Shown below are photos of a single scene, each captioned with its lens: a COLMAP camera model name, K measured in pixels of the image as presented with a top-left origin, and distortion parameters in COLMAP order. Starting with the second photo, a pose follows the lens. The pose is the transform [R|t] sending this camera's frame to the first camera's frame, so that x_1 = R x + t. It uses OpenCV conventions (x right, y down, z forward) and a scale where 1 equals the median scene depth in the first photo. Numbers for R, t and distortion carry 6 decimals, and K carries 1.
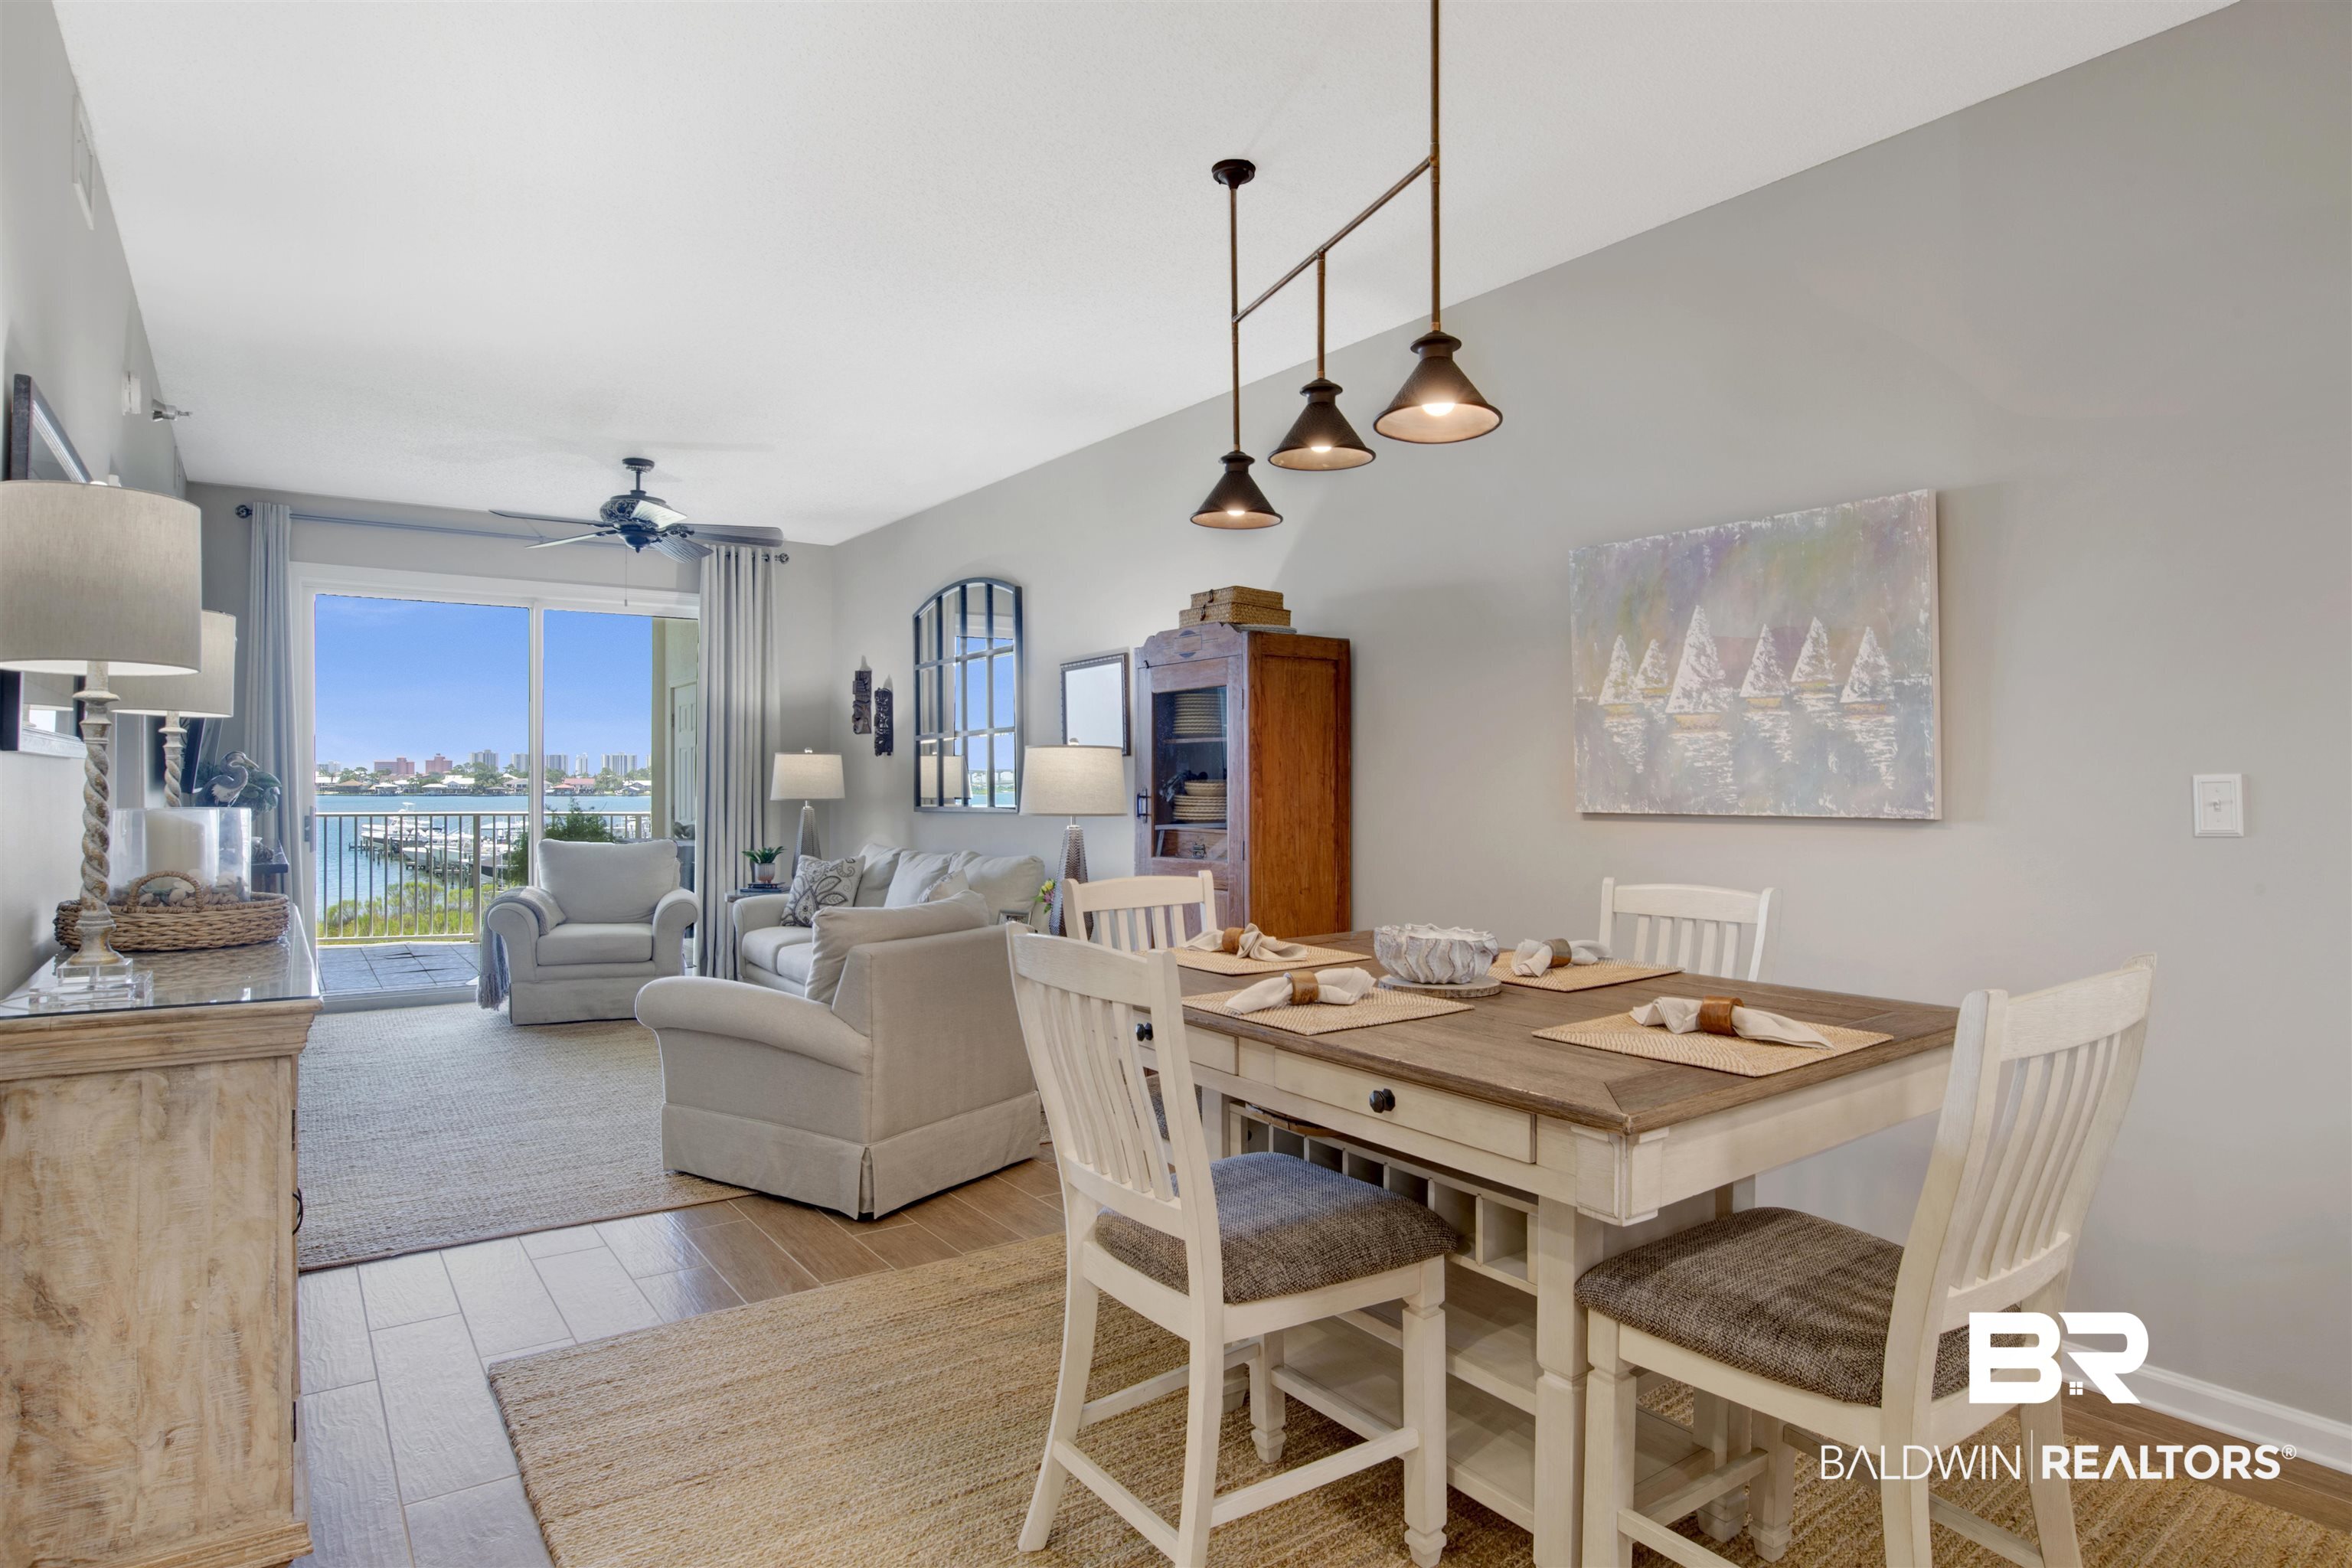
lens RADIAL K [[1306.3, 0, 1176.0], [0, 1306.3, 784.0], [0, 0, 1]] dist [-0.070278, 0.028234]
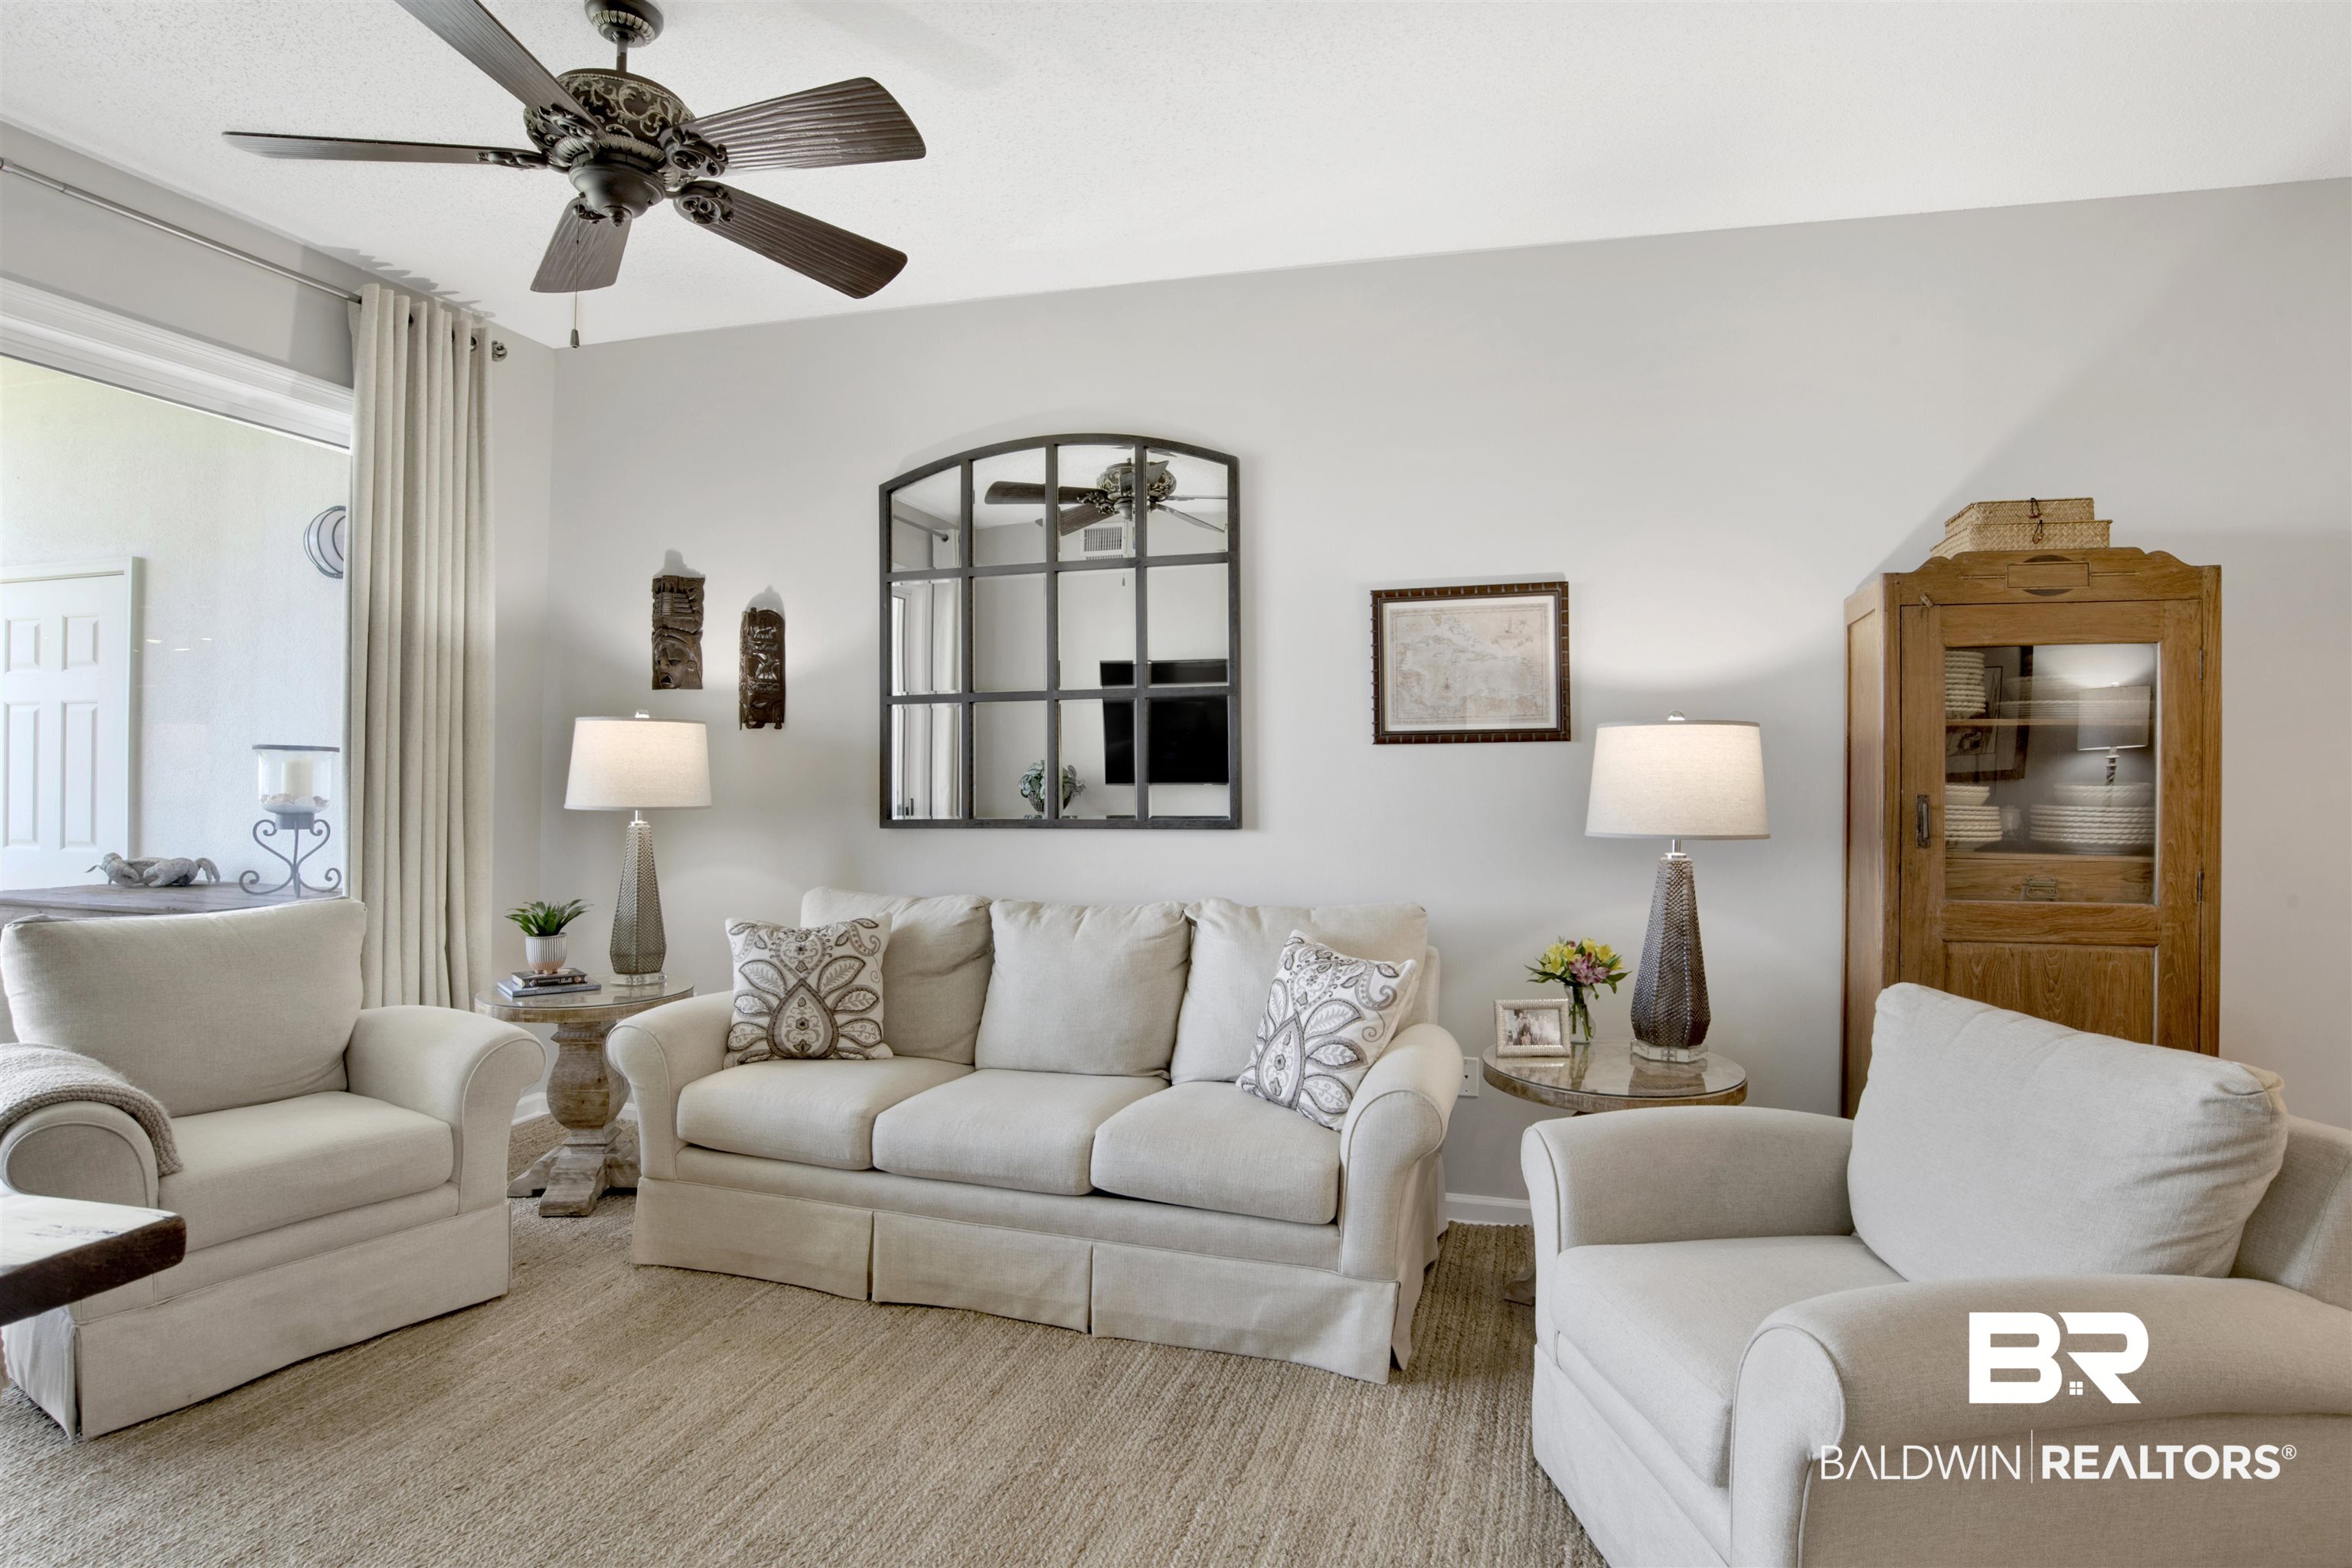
lens RADIAL K [[1259.1, 0, 1191.9], [0, 1259.1, 777.1], [0, 0, 1]] dist [-0.054509, 0.000902]
pose [[0.783944, 0.005075, 0.620811, -0.503945], [-0.005738, 0.999983, -0.000929, -0.001607], [-0.620805, -0.002834, 0.783960, 0.556888]]
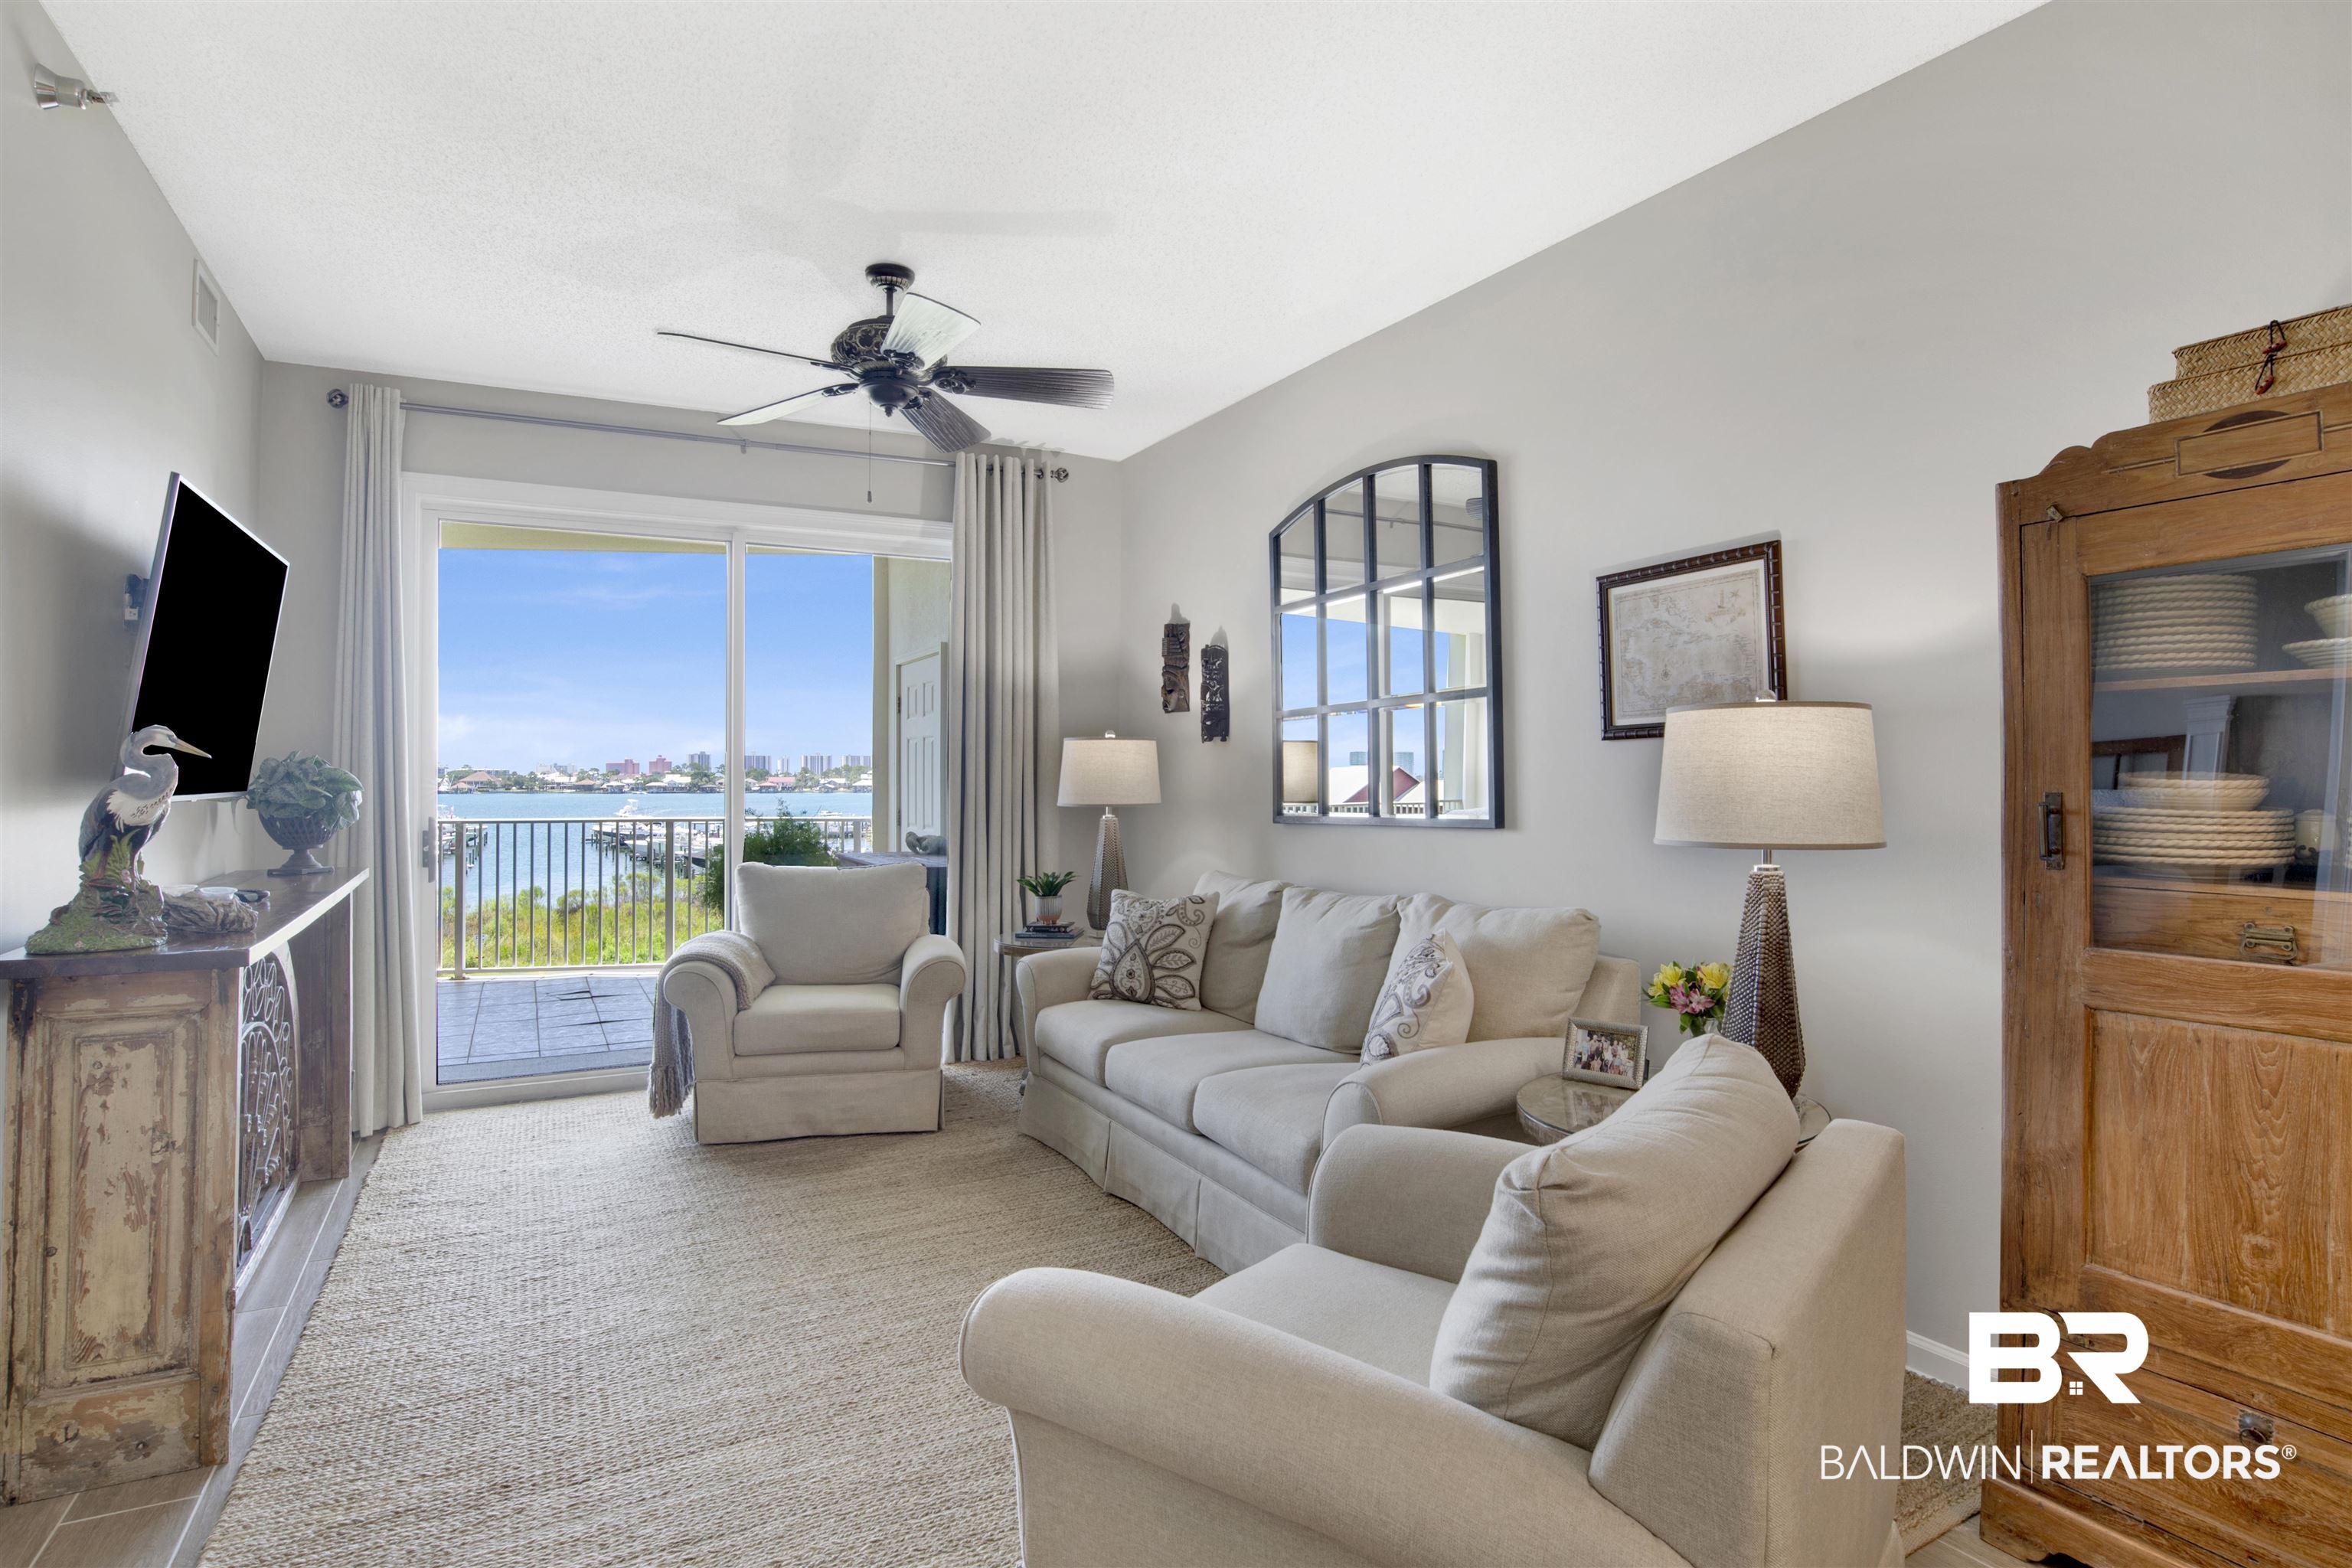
lens RADIAL K [[1221.5, 0, 1175.0], [0, 1221.5, 767.7], [0, 0, 1]] dist [-0.068593, 0.021871]
pose [[0.992816, -0.004237, -0.119573, -0.203102], [0.002940, 0.999935, -0.011021, -0.000884], [0.119611, 0.010590, 0.992764, 0.421149]]
